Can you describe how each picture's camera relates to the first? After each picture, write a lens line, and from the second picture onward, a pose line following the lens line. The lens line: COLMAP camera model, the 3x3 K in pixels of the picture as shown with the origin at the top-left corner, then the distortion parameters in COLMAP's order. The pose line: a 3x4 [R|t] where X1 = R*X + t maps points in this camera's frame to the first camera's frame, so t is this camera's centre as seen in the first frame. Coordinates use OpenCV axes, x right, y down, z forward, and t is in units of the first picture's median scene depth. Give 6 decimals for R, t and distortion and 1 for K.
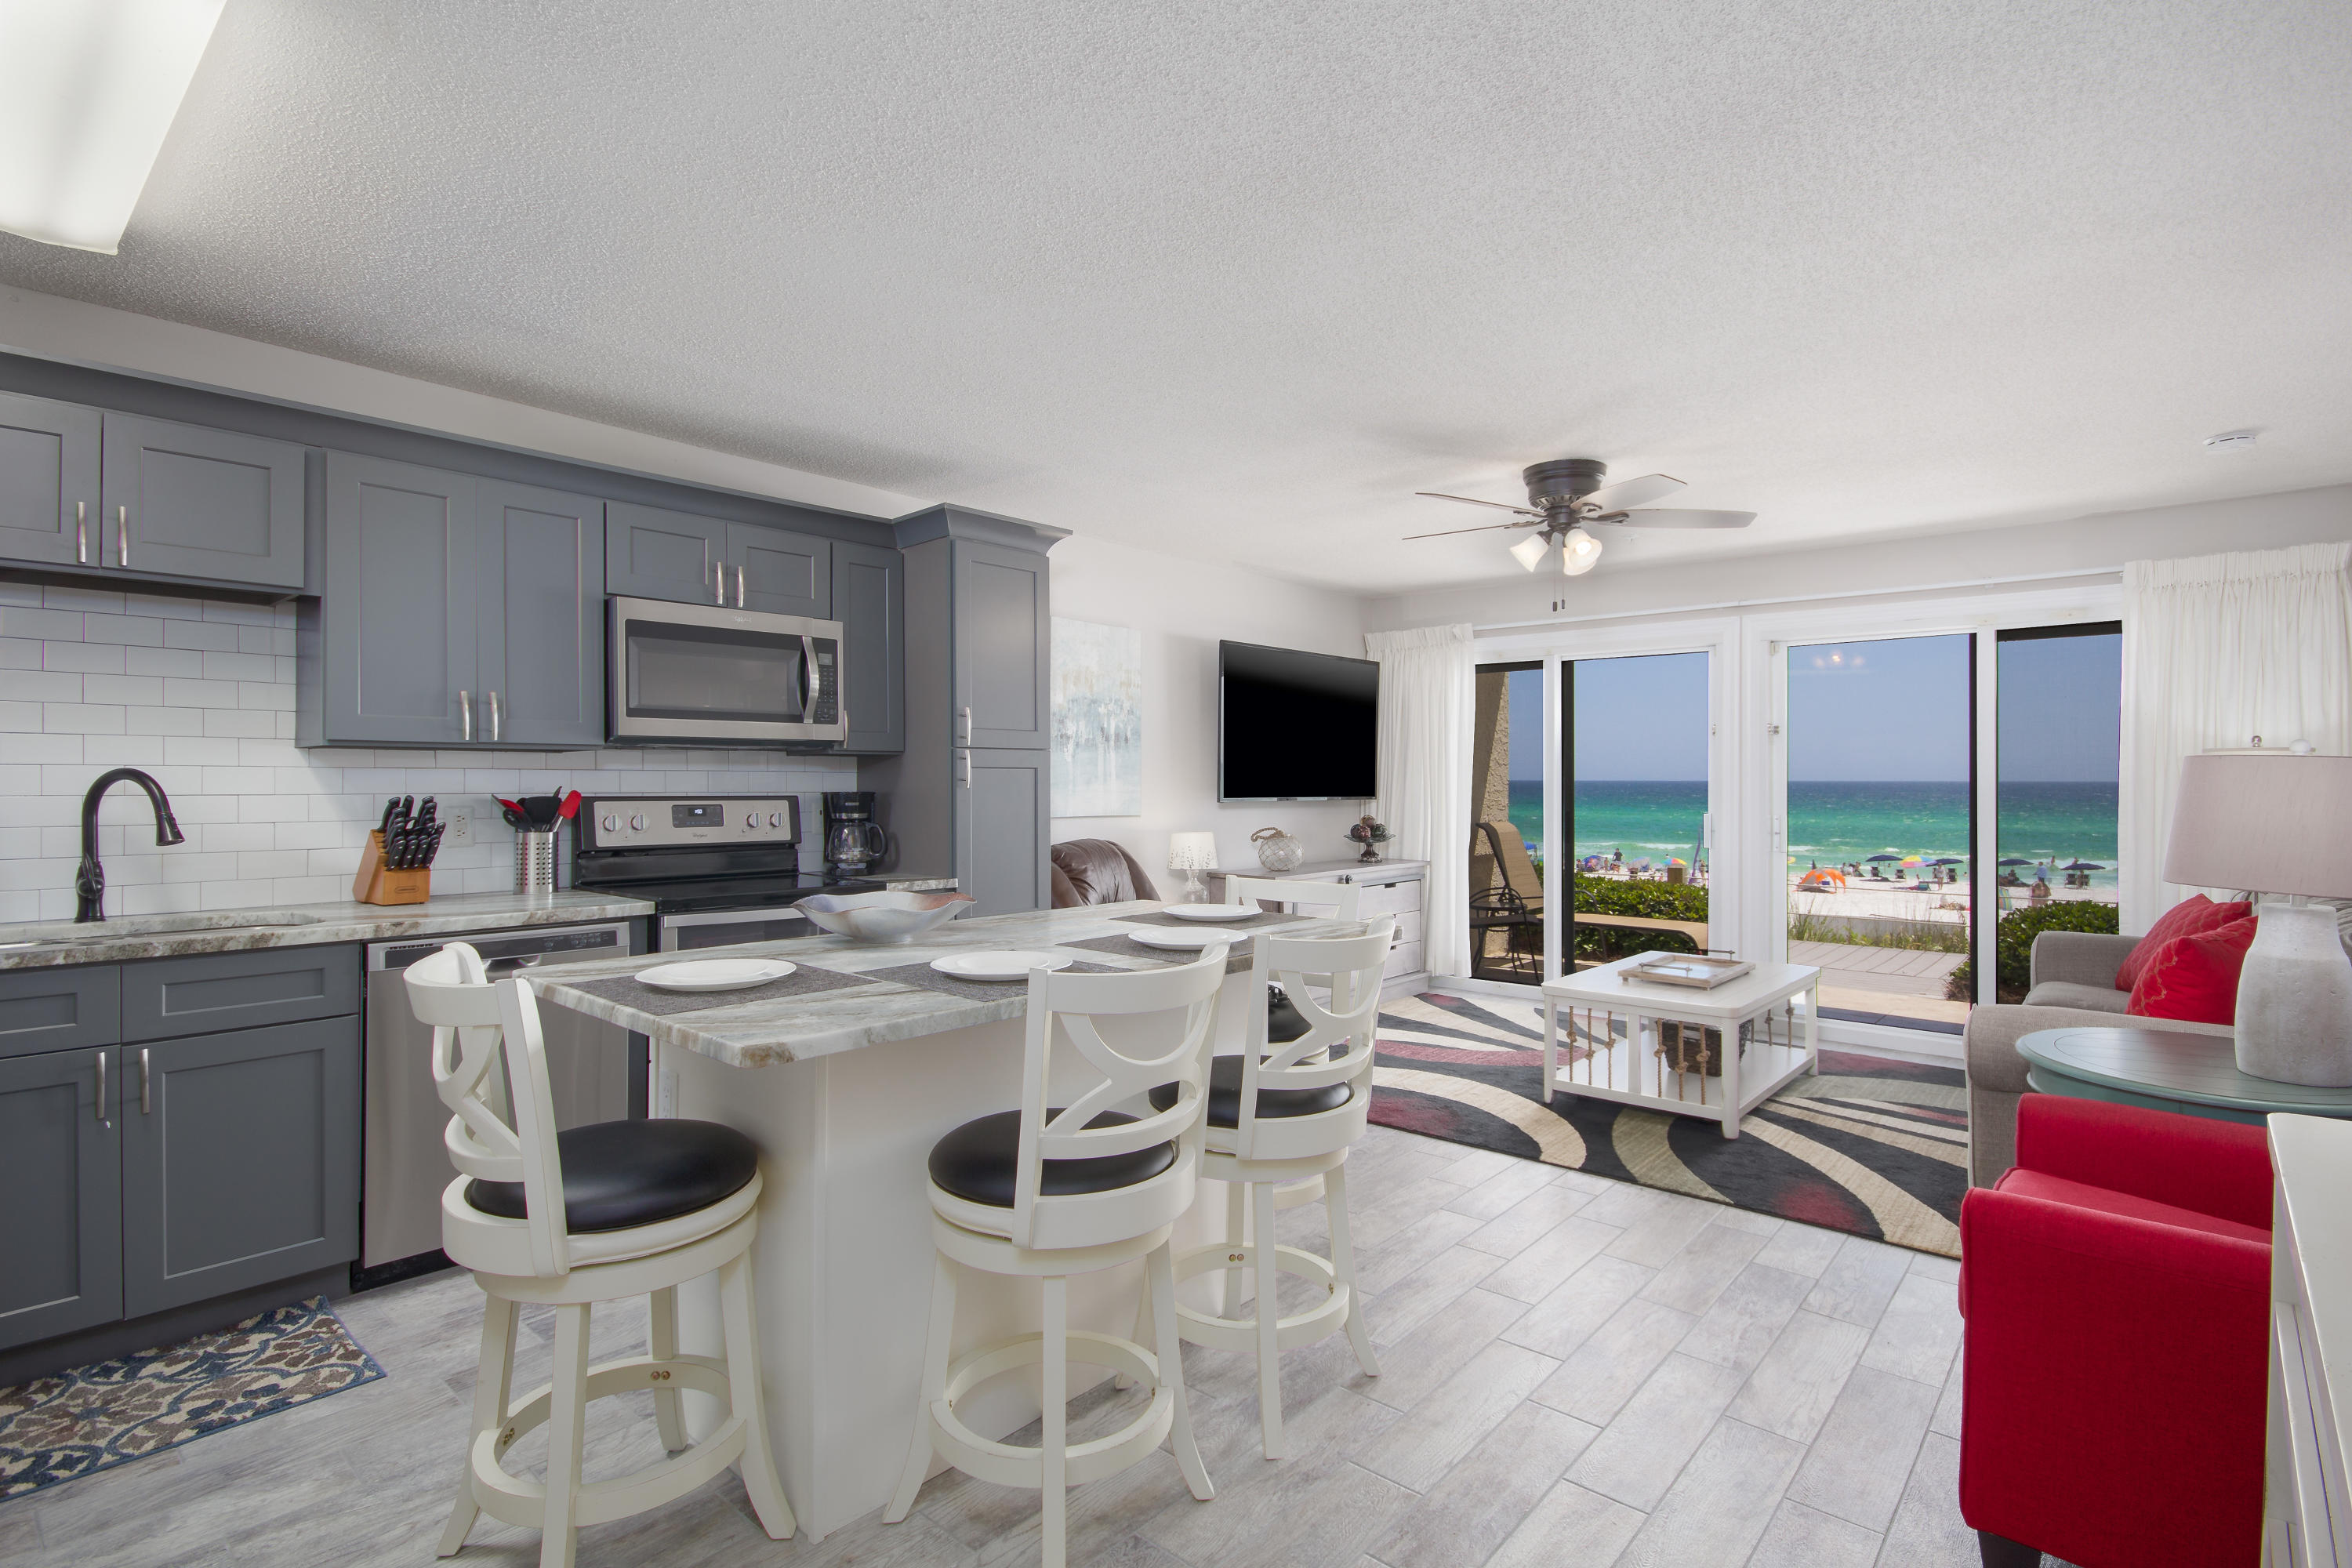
lens RADIAL K [[1138.8, 0, 1188.3], [0, 1138.8, 781.3], [0, 0, 1]] dist [0.001297, -0.000426]
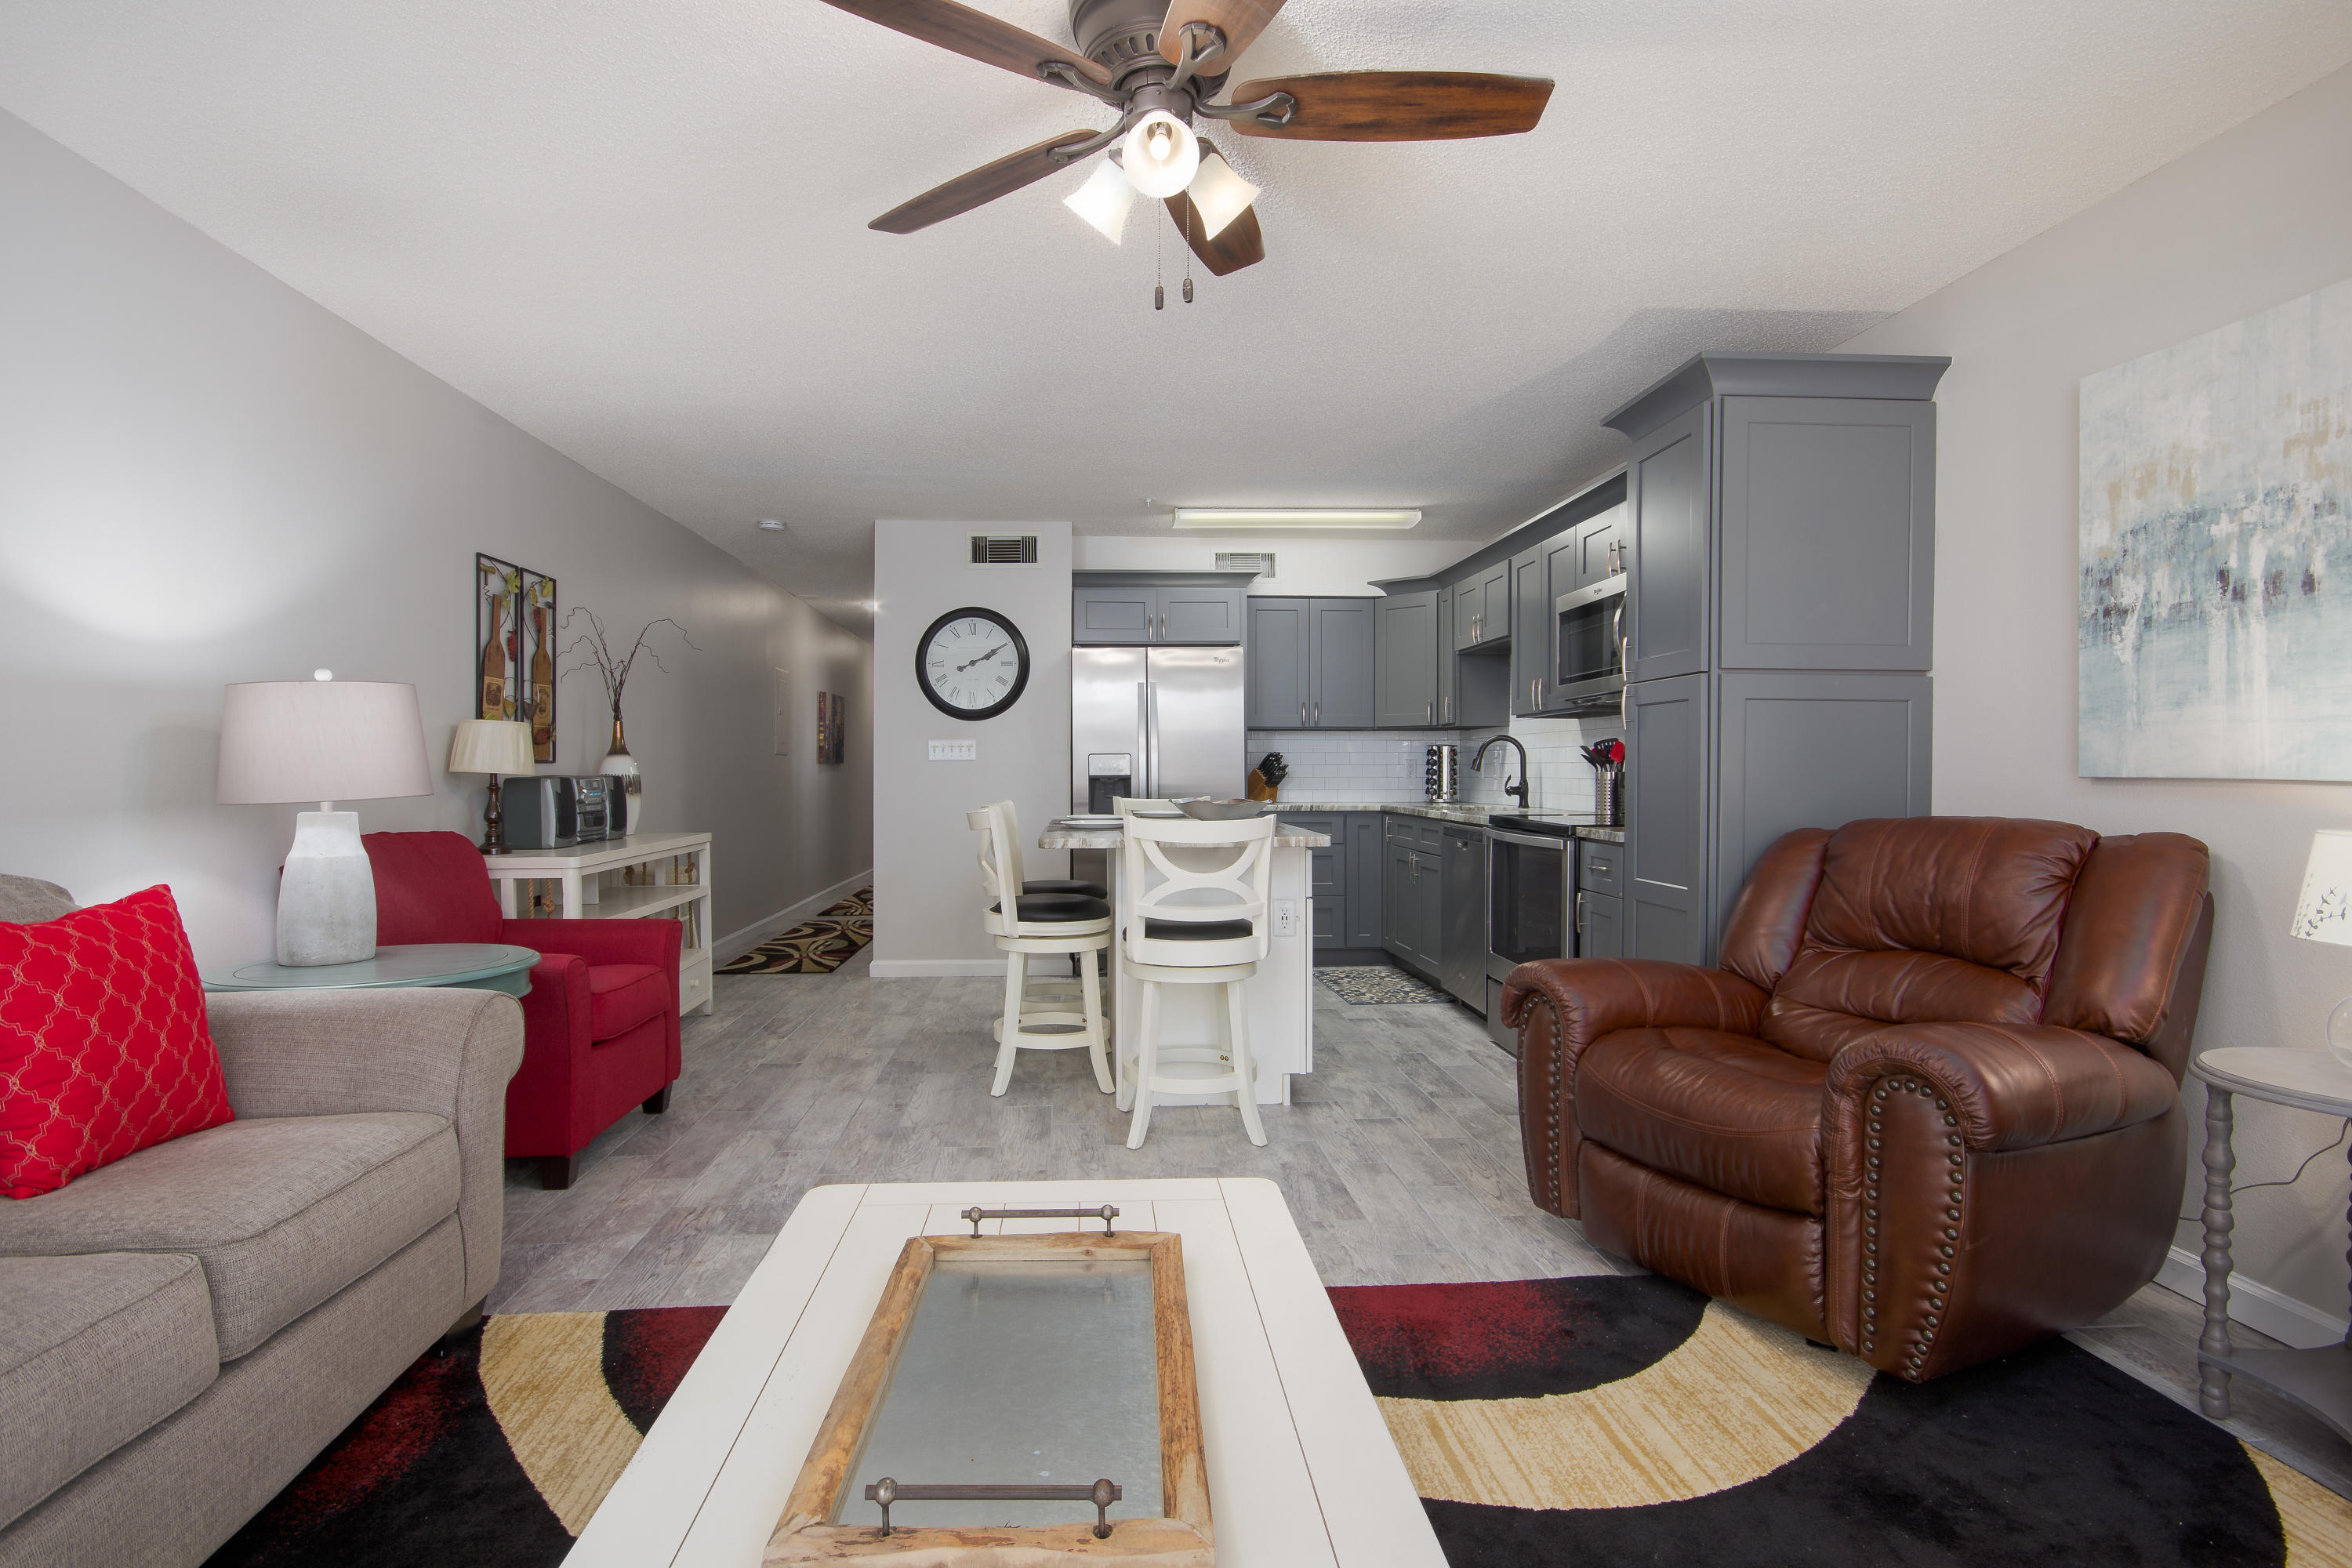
lens RADIAL K [[1156.9, 0, 1143.4], [0, 1156.9, 759.6], [0, 0, 1]] dist [-0.001695, -0.000736]
pose [[-0.718872, -0.008176, -0.695095, 0.697998], [-0.002233, 0.999953, -0.009453, 0.038693], [0.695139, -0.005243, -0.718856, 1.405077]]
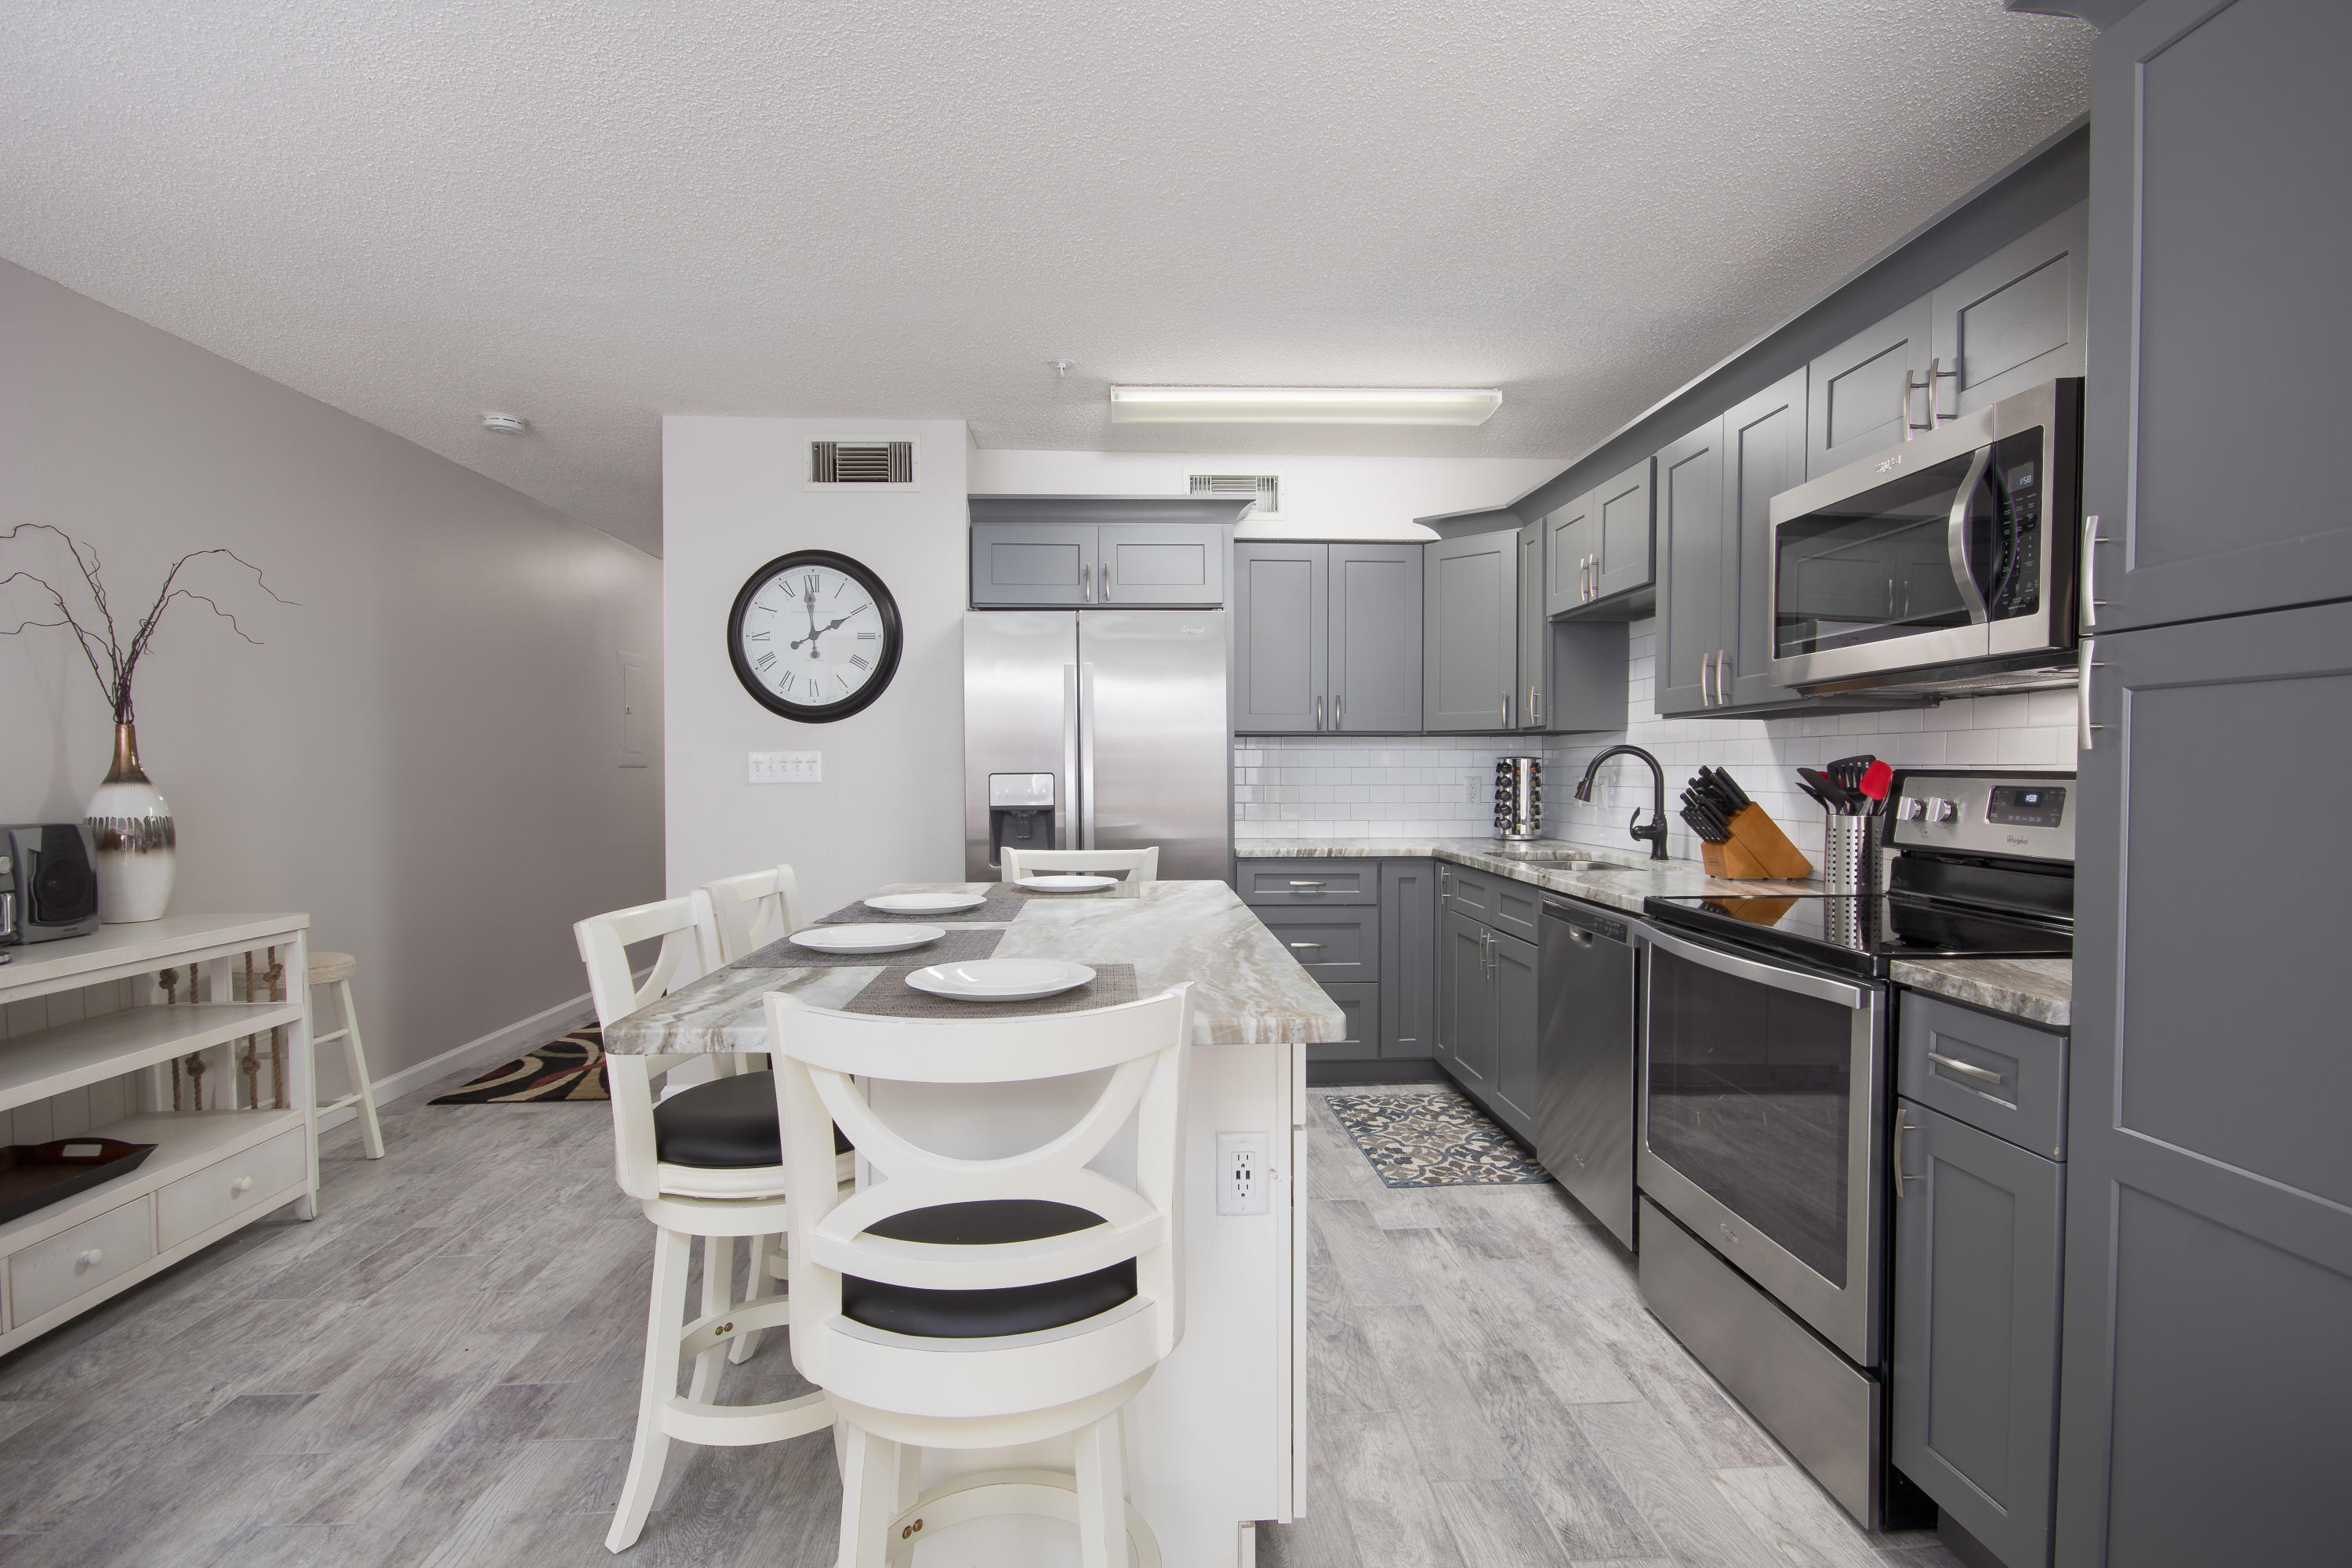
lens RADIAL K [[1138.8, 0, 1188.3], [0, 1138.8, 781.3], [0, 0, 1]] dist [0.001297, -0.000426]
pose [[-0.713879, 0.006447, -0.700239, 0.249766], [-0.001487, 0.999941, 0.010722, 0.012666], [0.700267, 0.008696, -0.713828, 1.077195]]
